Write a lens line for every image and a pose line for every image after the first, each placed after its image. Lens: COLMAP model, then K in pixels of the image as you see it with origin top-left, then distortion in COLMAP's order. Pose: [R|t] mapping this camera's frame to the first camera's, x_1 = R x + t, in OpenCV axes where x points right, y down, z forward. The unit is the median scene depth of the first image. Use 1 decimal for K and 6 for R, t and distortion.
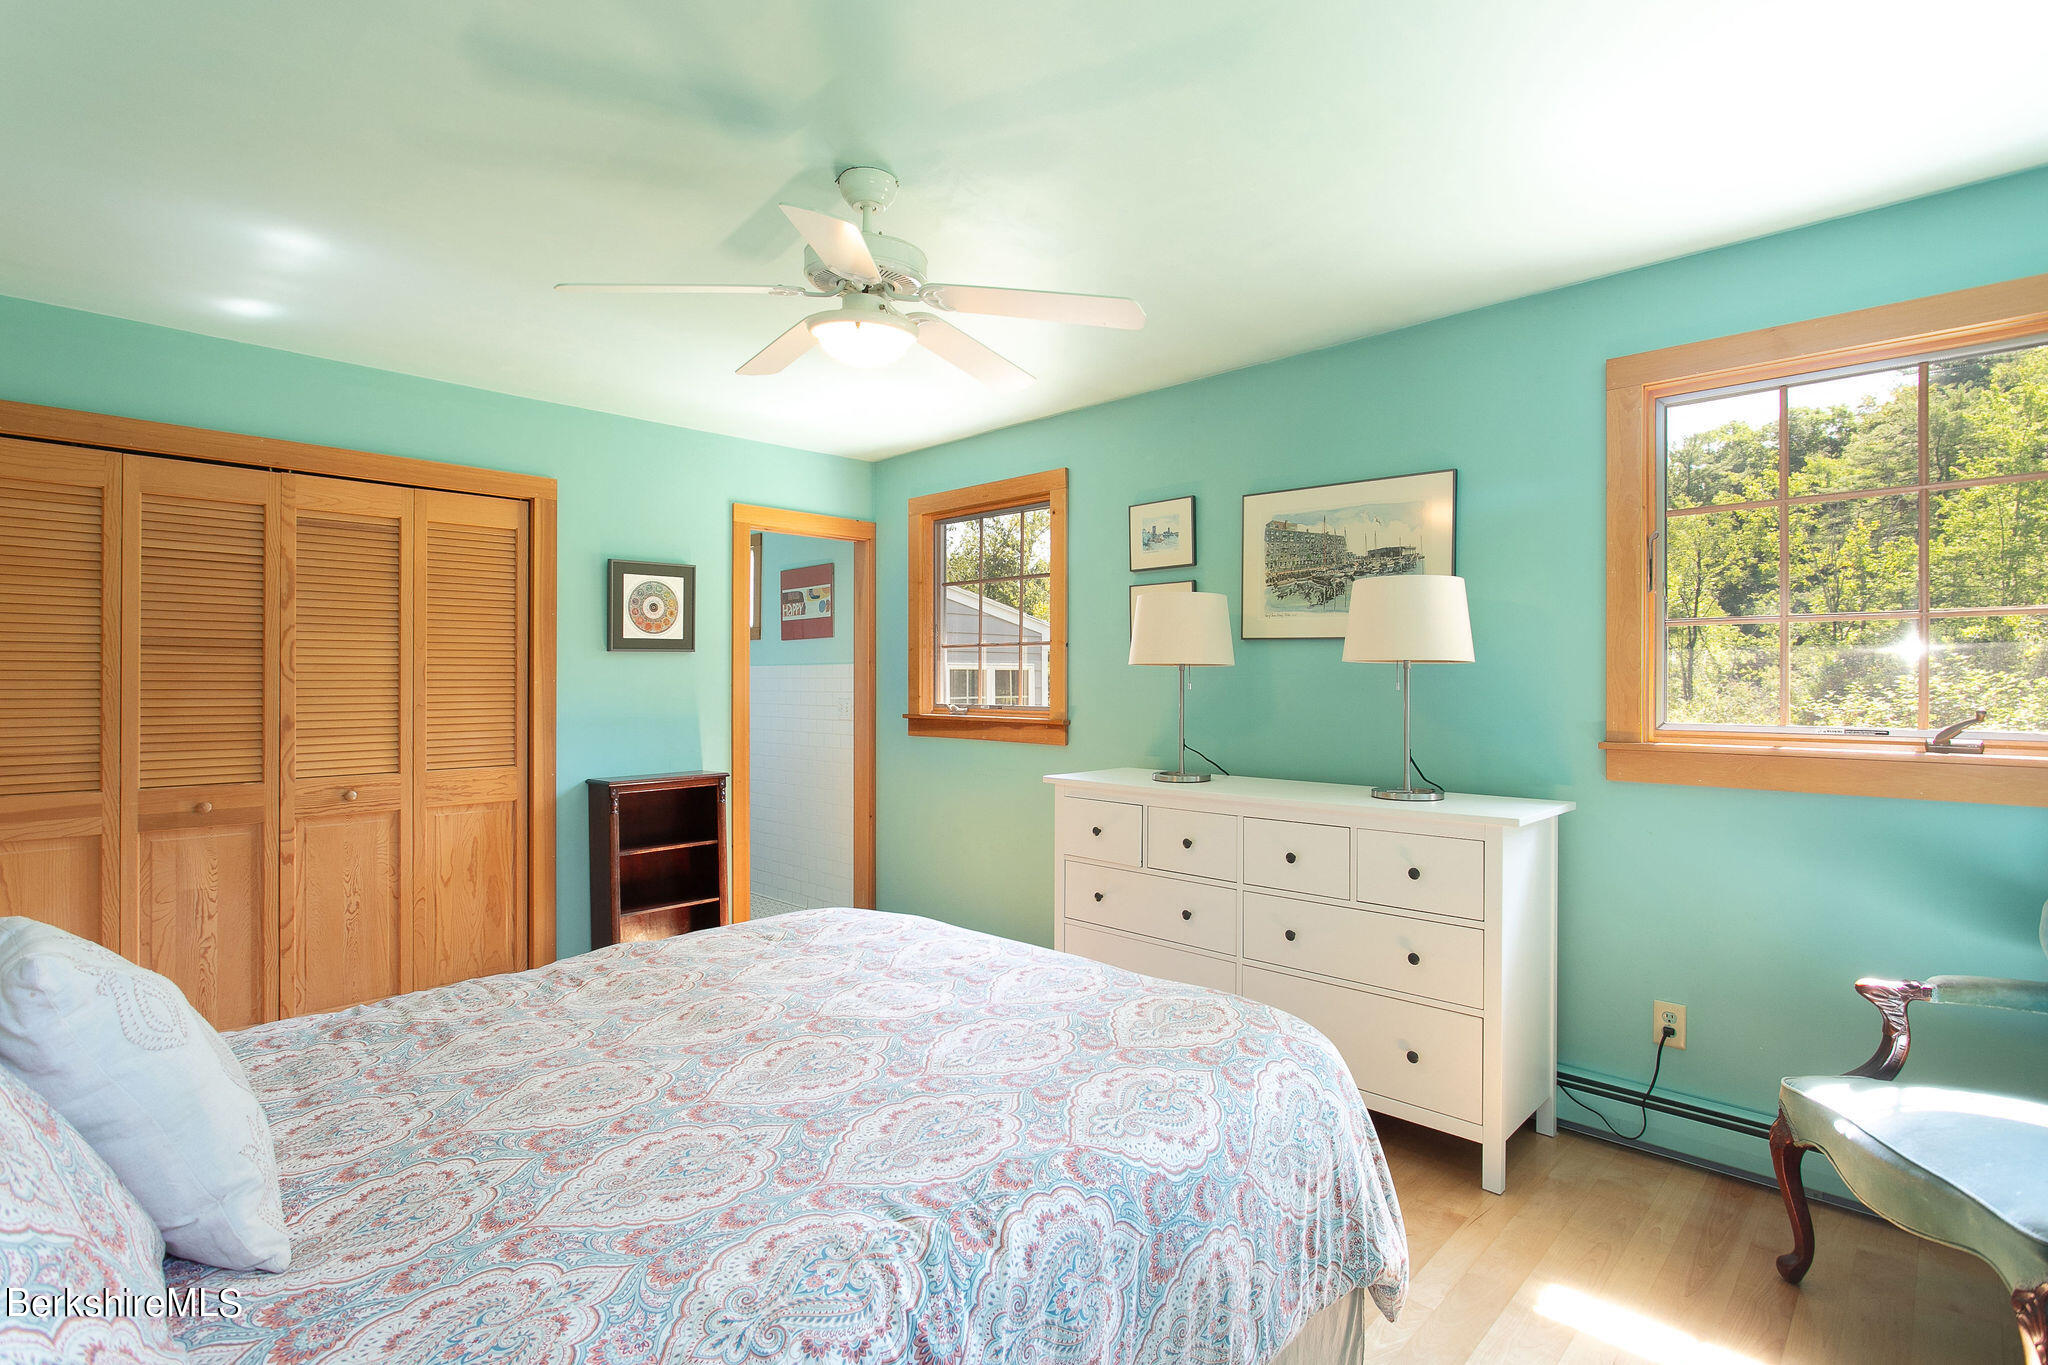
lens RADIAL K [[984.4, 0, 1016.5], [0, 984.4, 677.7], [0, 0, 1]] dist [-0.016886, 0.000131]
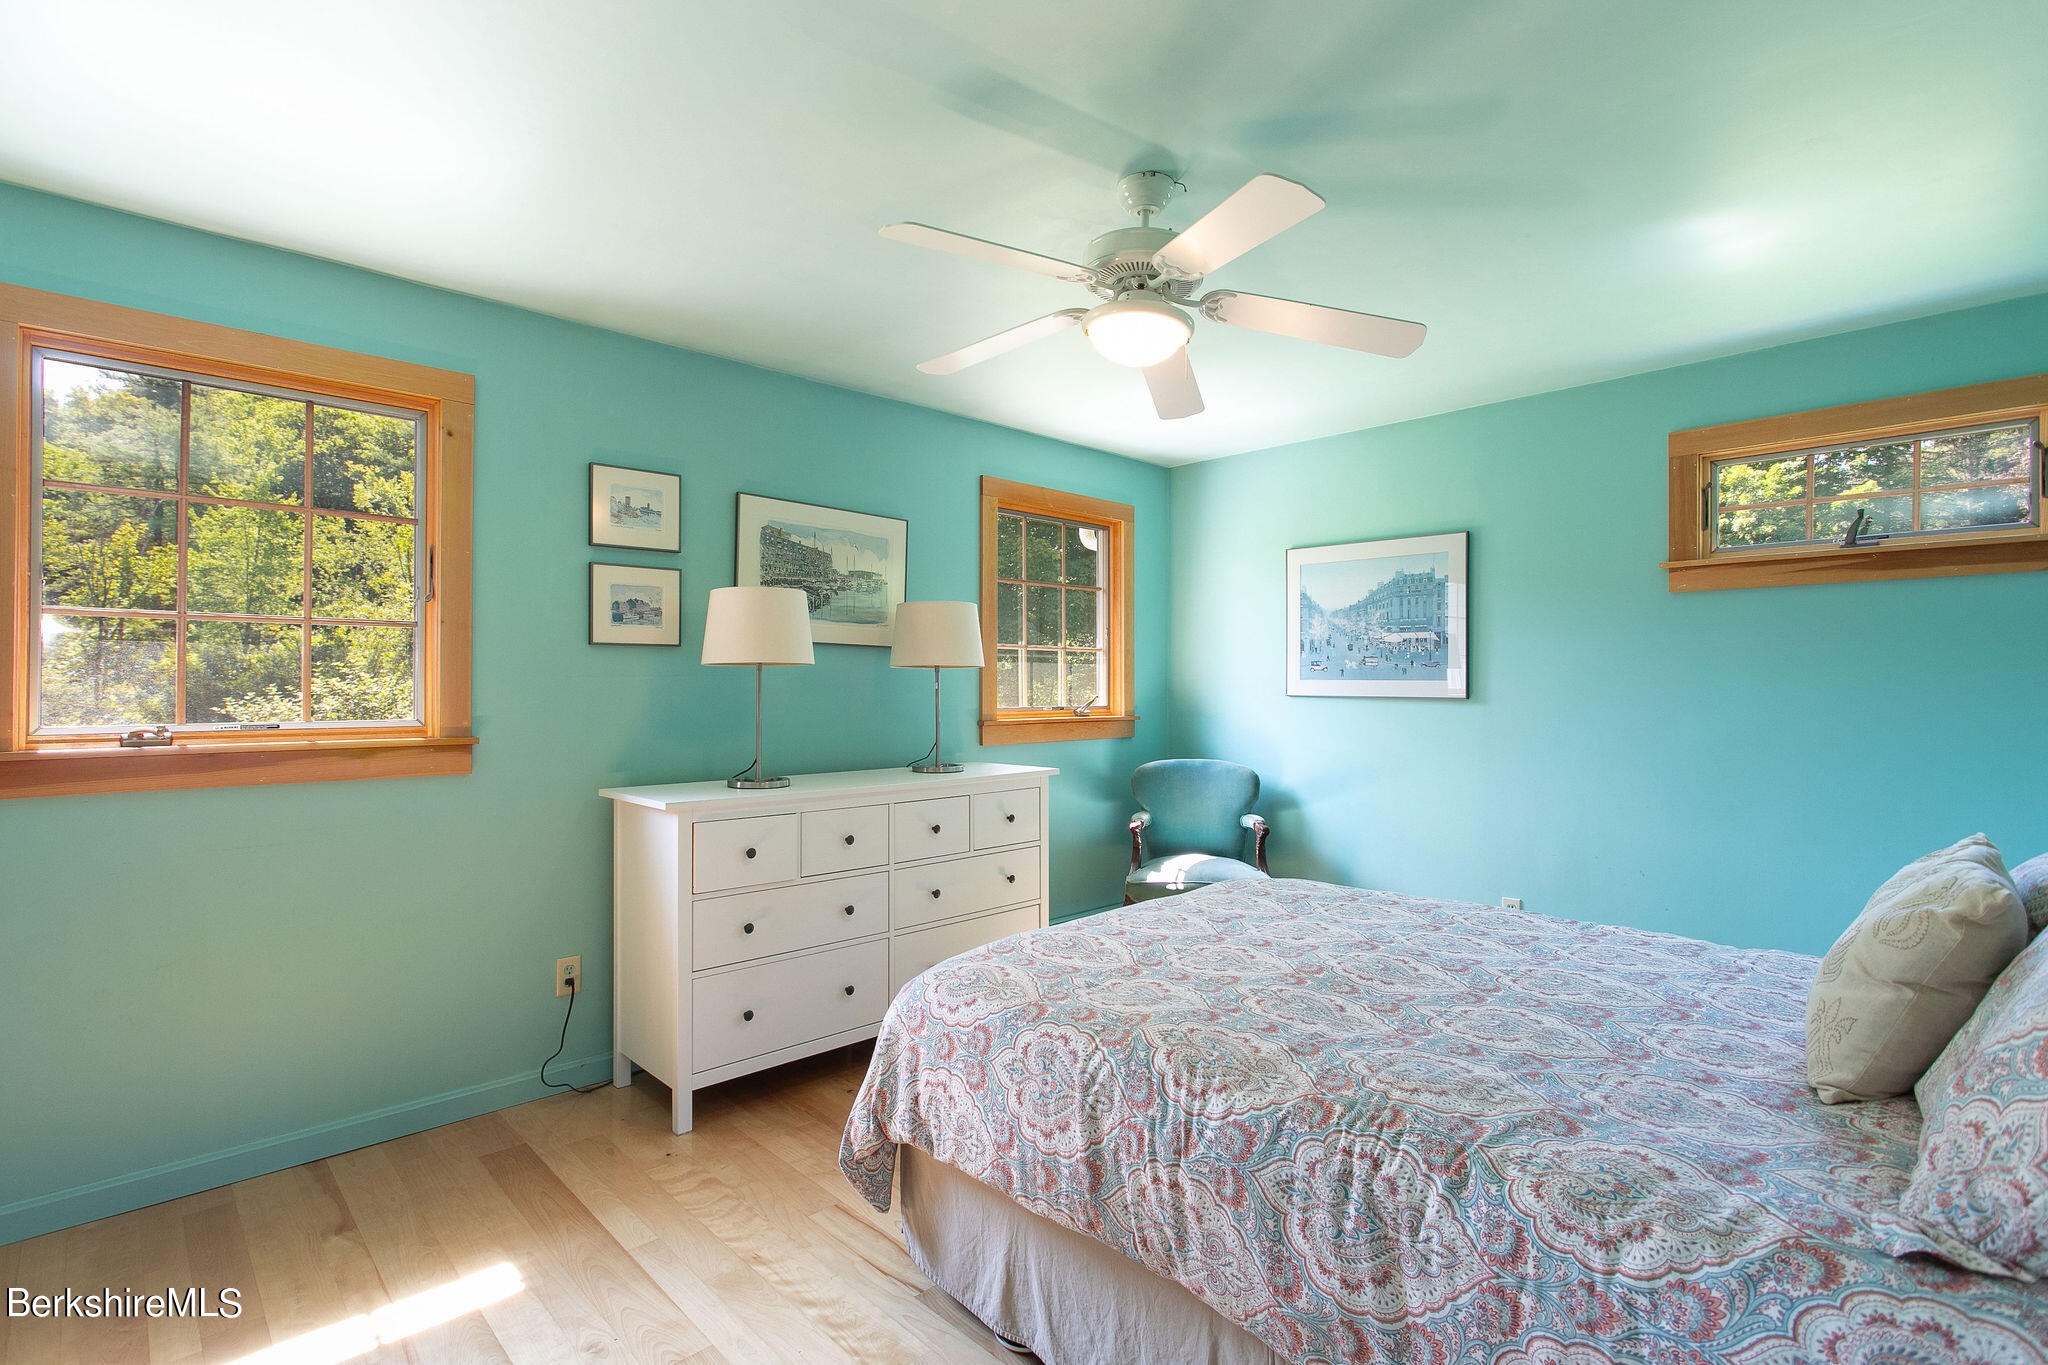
lens RADIAL K [[960.2, 0, 1024.0], [0, 960.2, 682.5], [0, 0, 1]] dist [-0.062765, -0.000236]
pose [[0.032671, -0.000512, 0.999466, -0.677989], [-0.005610, 0.999984, 0.000696, 0.002036], [-0.999450, -0.005630, 0.032668, 0.655378]]
